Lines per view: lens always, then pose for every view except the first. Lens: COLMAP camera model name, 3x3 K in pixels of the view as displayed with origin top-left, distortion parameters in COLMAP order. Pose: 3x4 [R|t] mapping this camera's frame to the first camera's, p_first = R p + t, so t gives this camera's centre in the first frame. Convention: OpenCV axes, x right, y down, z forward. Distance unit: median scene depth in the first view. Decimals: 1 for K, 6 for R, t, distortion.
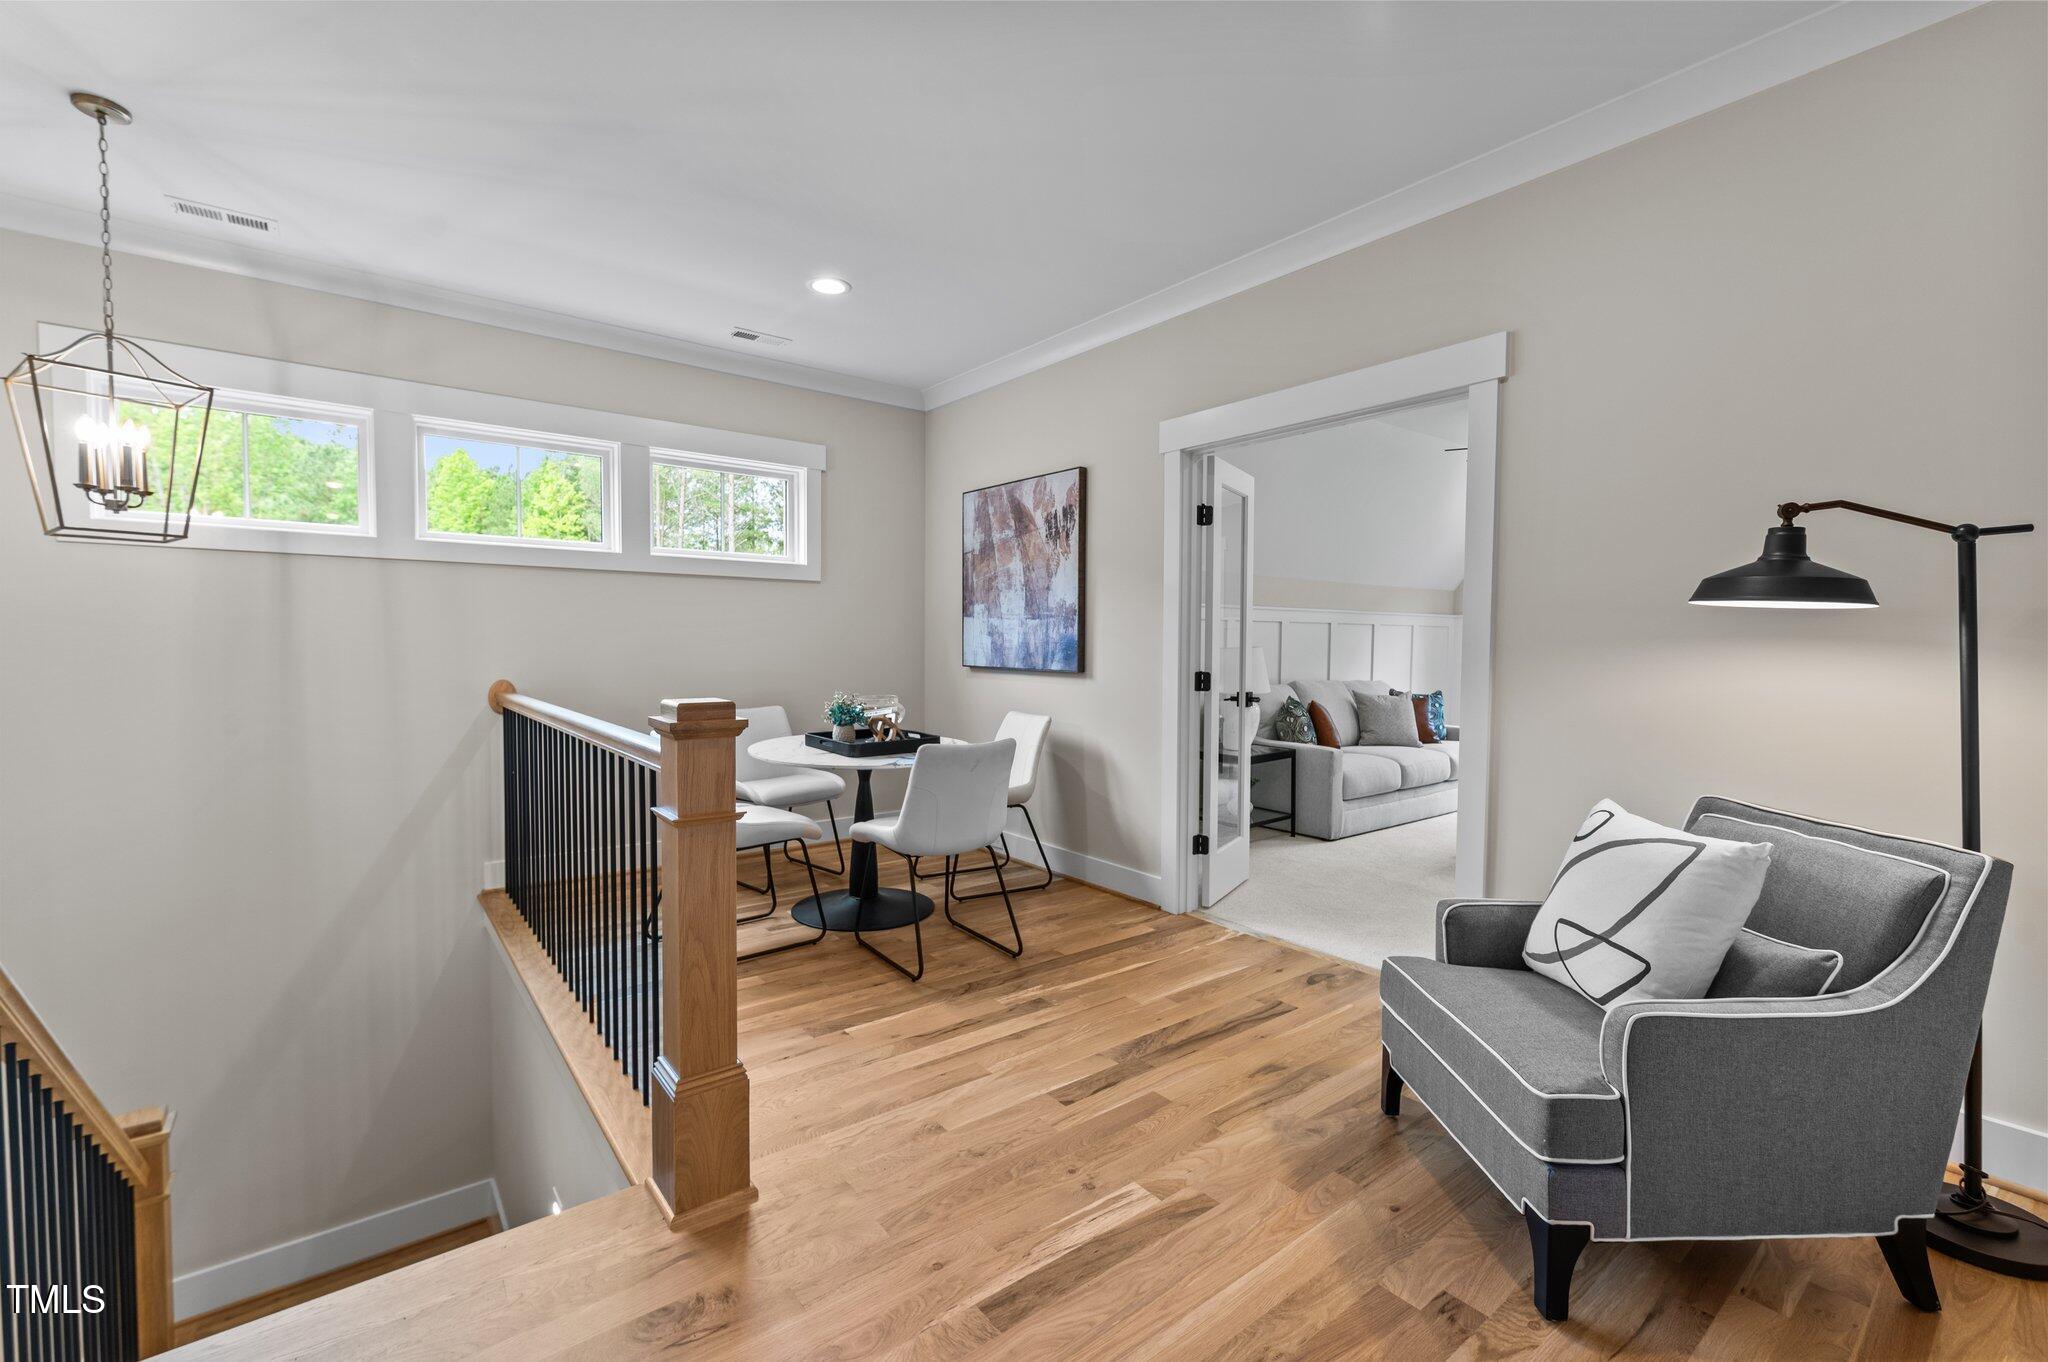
lens RADIAL K [[886.1, 0, 1013.1], [0, 886.1, 668.6], [0, 0, 1]] dist [-0.000185, -0.001384]
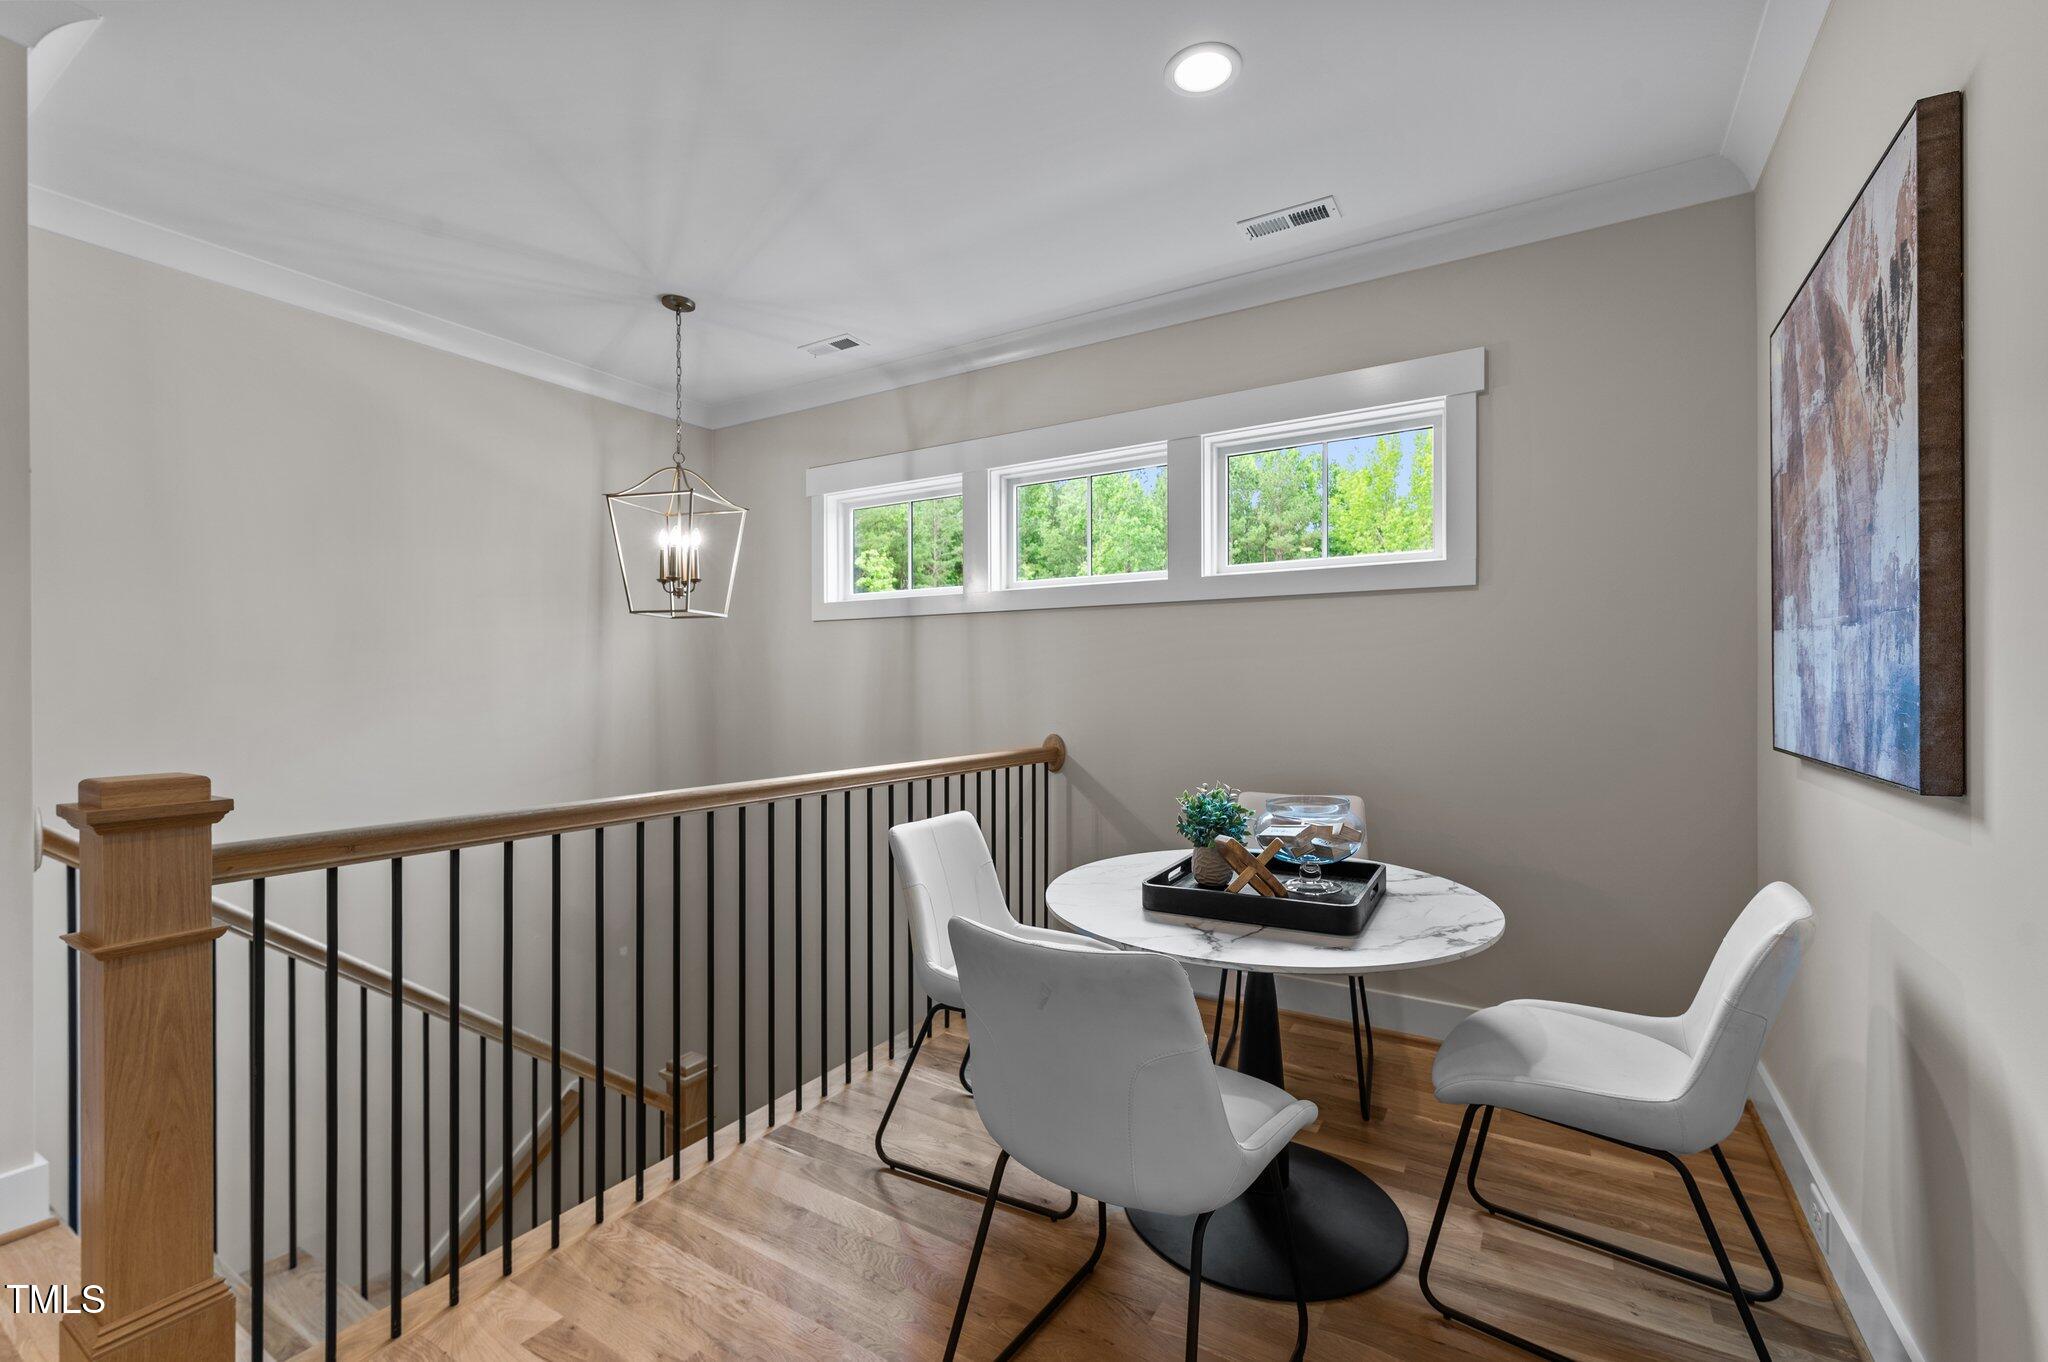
lens RADIAL K [[886.1, 0, 1021.8], [0, 886.1, 692.8], [0, 0, 1]] dist [-0.000185, -0.001384]
pose [[0.328808, -0.003306, -0.944391, 0.249089], [-0.029881, 0.999457, -0.013902, -0.015437], [0.943924, 0.032790, 0.328530, 0.605300]]
